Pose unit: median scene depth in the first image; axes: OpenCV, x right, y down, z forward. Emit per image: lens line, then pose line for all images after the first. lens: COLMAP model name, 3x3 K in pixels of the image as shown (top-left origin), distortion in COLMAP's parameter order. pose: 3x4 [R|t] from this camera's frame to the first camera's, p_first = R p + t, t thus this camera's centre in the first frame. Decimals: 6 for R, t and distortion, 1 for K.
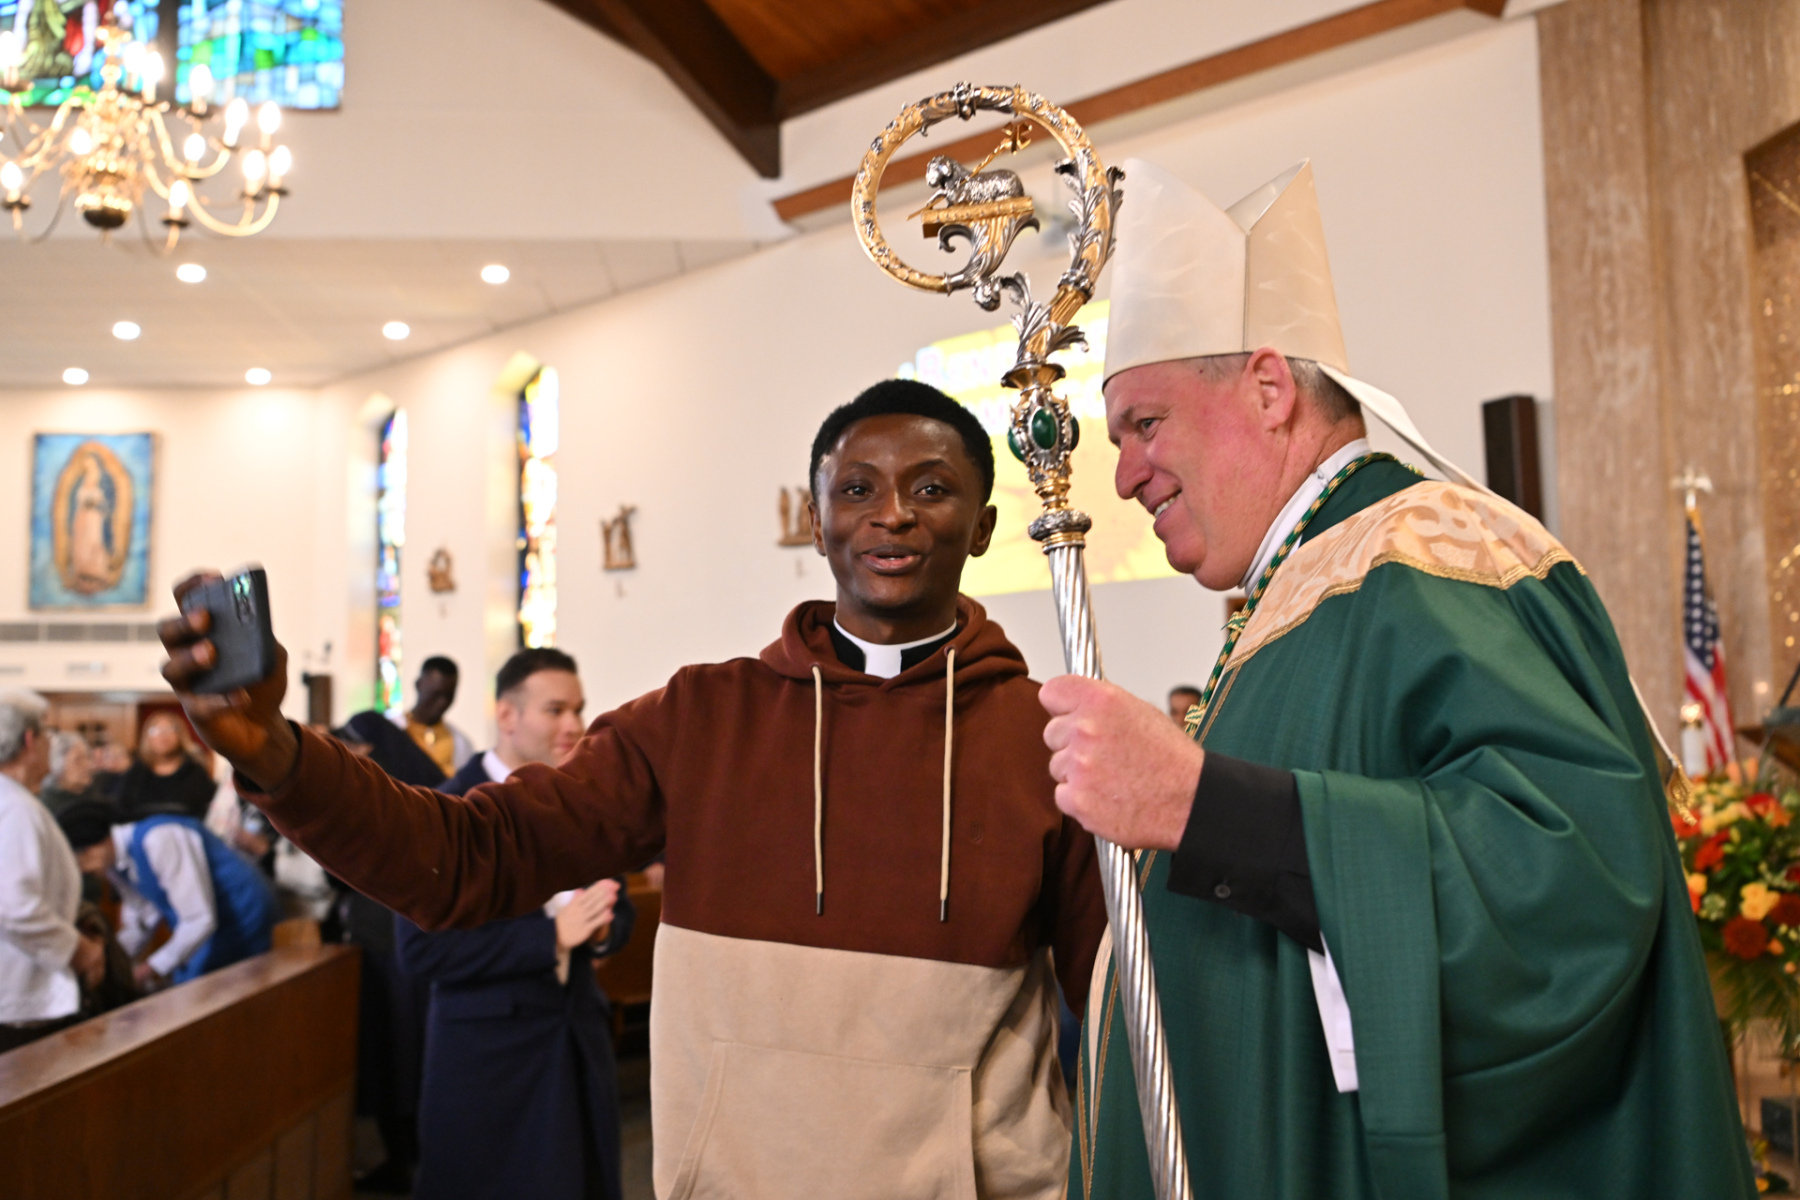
lens RADIAL K [[1621.8, 0, 902.9], [0, 1621.8, 606.6], [0, 0, 1]] dist [0.003305, -0.026983]
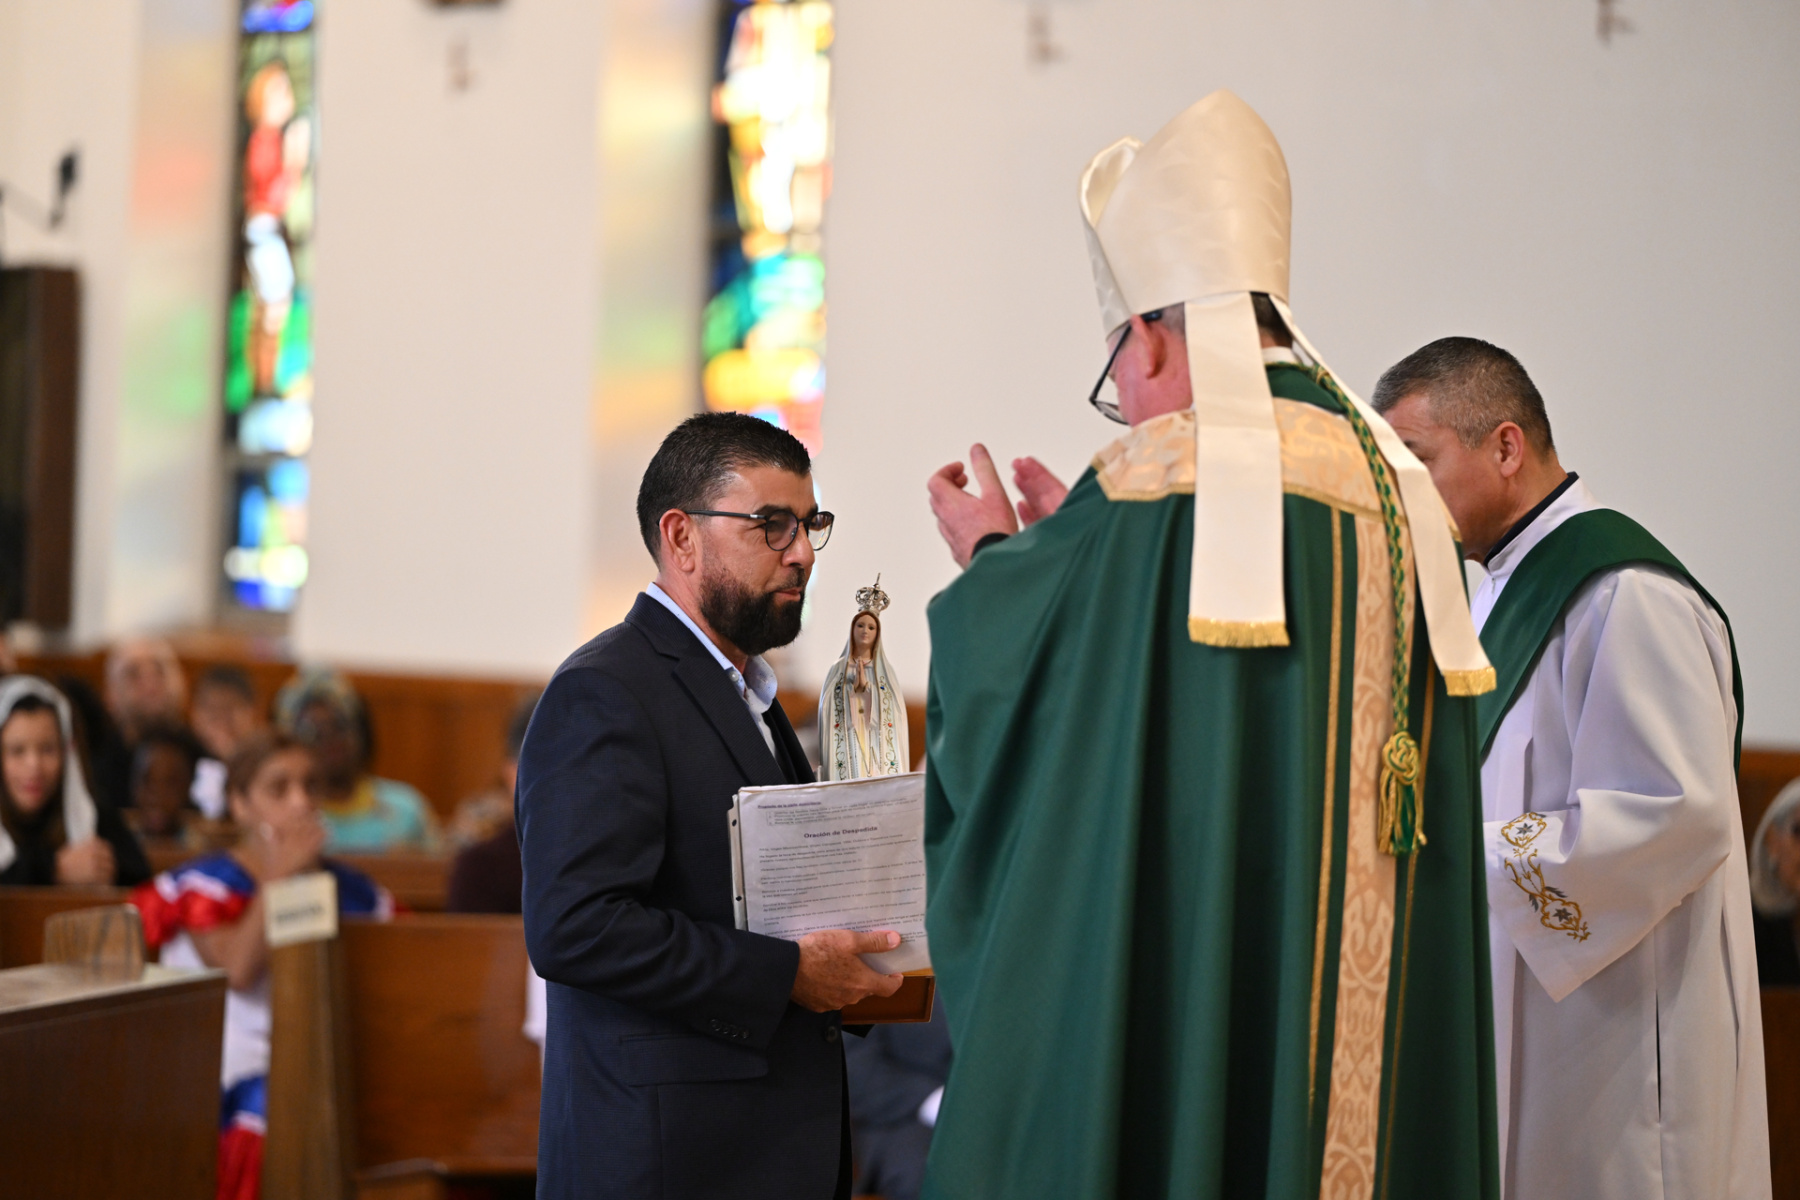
lens RADIAL K [[8768.4, 0, 900.0], [0, 8768.4, 600.1], [0, 0, 1]] dist [0.150659, 0.000000]
pose [[0.976191, 0.065984, -0.206635, 0.120395], [-0.047441, 0.994494, 0.093443, -0.052555], [0.211663, -0.081416, 0.973946, -0.507531]]
